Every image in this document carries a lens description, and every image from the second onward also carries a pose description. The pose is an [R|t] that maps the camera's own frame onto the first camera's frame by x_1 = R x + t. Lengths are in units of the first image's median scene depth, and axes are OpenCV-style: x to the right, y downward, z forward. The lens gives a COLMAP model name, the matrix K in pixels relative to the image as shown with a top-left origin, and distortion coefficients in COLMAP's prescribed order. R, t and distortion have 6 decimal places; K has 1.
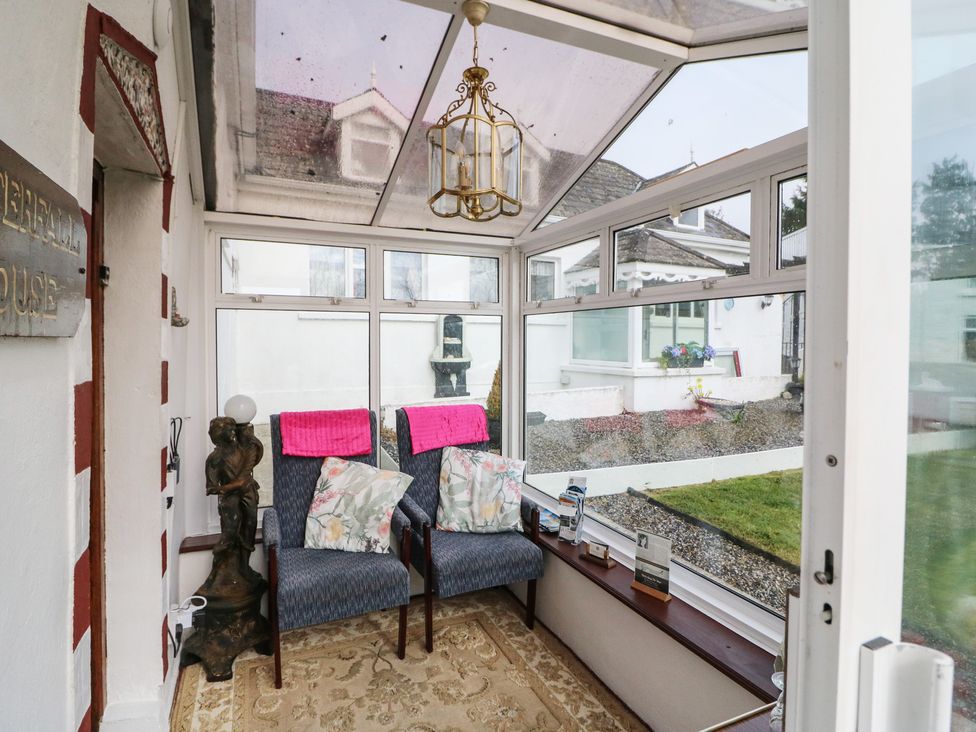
lens RADIAL K [[529.8, 0, 484.5], [0, 529.8, 360.2], [0, 0, 1]] dist [-0.008052, -0.009937]
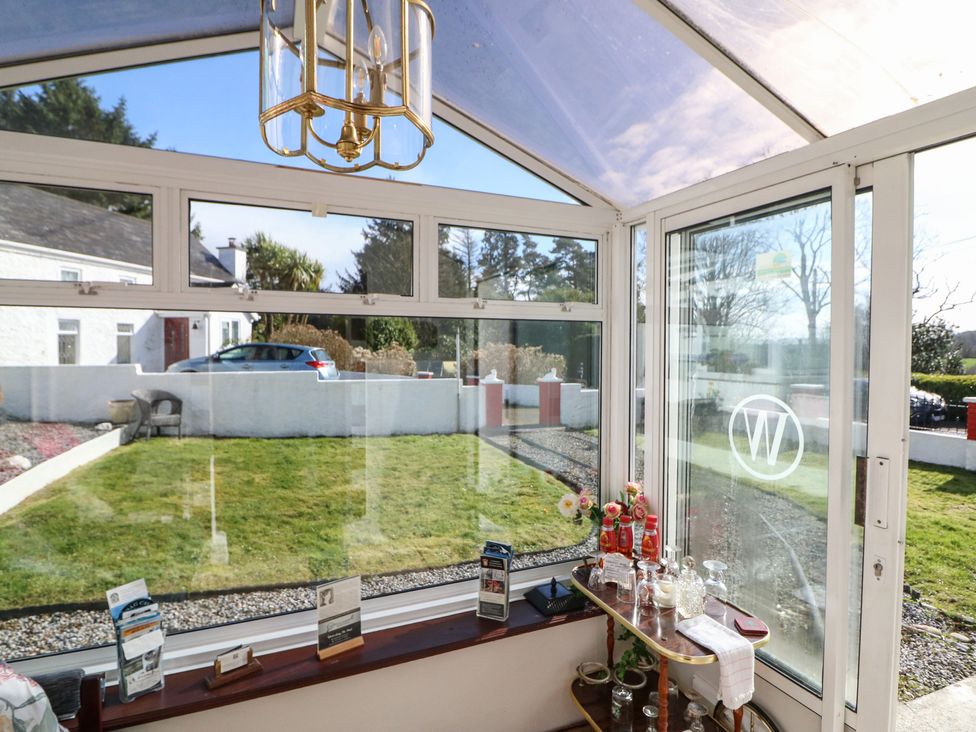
lens RADIAL K [[529.8, 0, 484.5], [0, 529.8, 362.6], [0, 0, 1]] dist [-0.008052, -0.009937]
pose [[0.010481, -0.045664, 0.998902, -0.469031], [0.039045, 0.998214, 0.045223, -0.053771], [-0.999182, 0.038528, 0.012245, 0.653133]]
